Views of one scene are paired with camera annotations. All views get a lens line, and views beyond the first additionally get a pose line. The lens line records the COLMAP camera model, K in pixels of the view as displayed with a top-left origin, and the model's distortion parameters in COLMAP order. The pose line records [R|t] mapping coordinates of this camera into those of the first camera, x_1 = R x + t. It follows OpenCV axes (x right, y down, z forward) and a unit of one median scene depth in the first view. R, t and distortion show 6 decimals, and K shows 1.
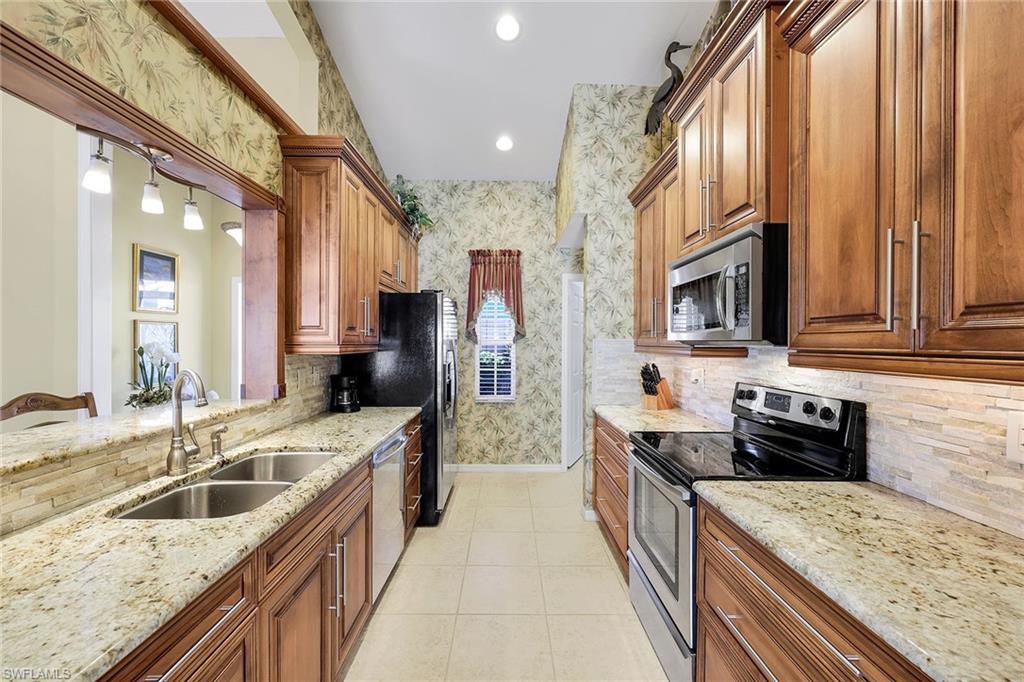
lens RADIAL K [[412.3, 0, 512.0], [0, 412.3, 341.0], [0, 0, 1]] dist [0.000769, 0.000198]
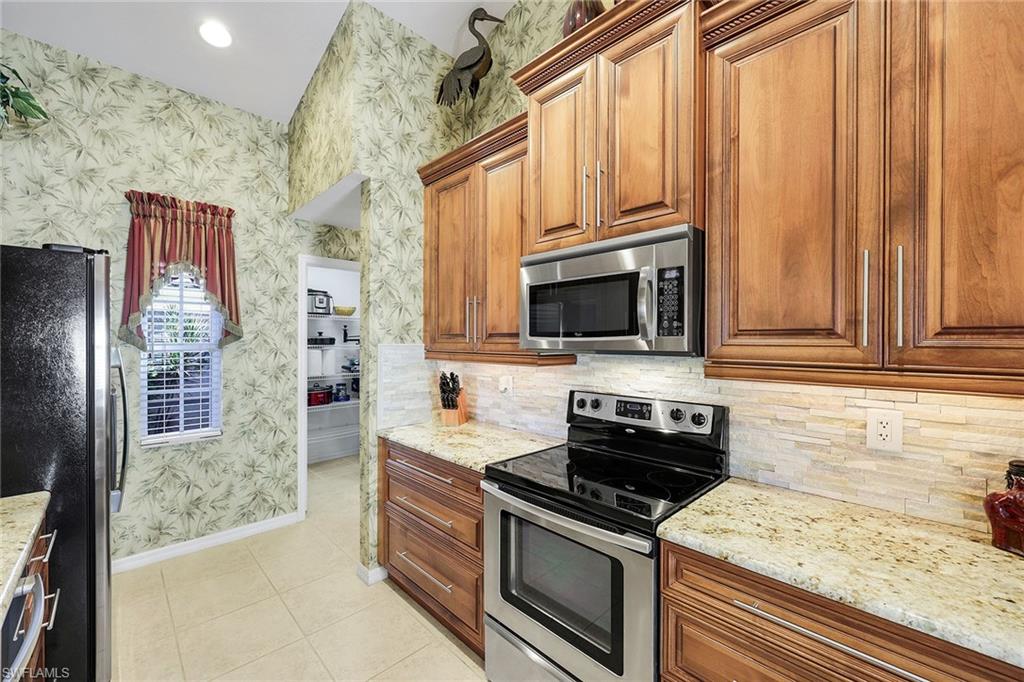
lens RADIAL K [[412.3, 0, 512.0], [0, 412.3, 341.0], [0, 0, 1]] dist [0.000769, 0.000198]
pose [[0.727247, -0.003052, 0.686369, -0.259016], [-0.000491, 0.999988, 0.004967, -0.024768], [-0.686376, -0.003949, 0.727236, 0.475861]]
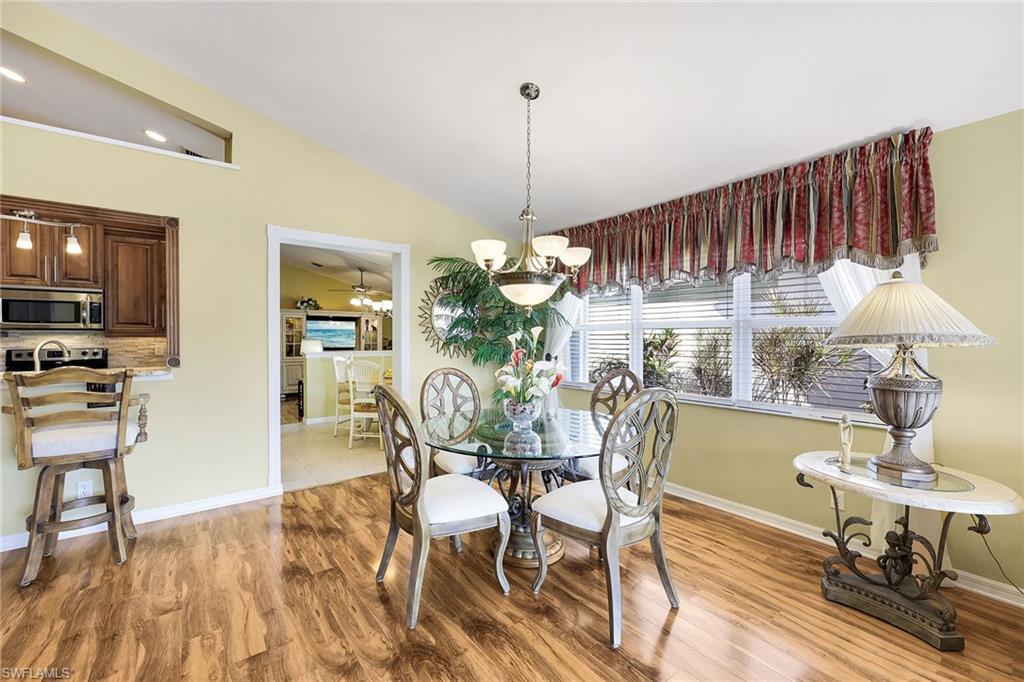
lens RADIAL K [[407.1, 0, 508.9], [0, 407.1, 344.6], [0, 0, 1]] dist [-0.012741, -0.000044]
pose [[-0.609419, -0.015118, 0.792704, -2.818936], [-0.004494, 0.999868, 0.015614, 0.043906], [-0.792835, 0.005953, -0.609407, 0.343744]]
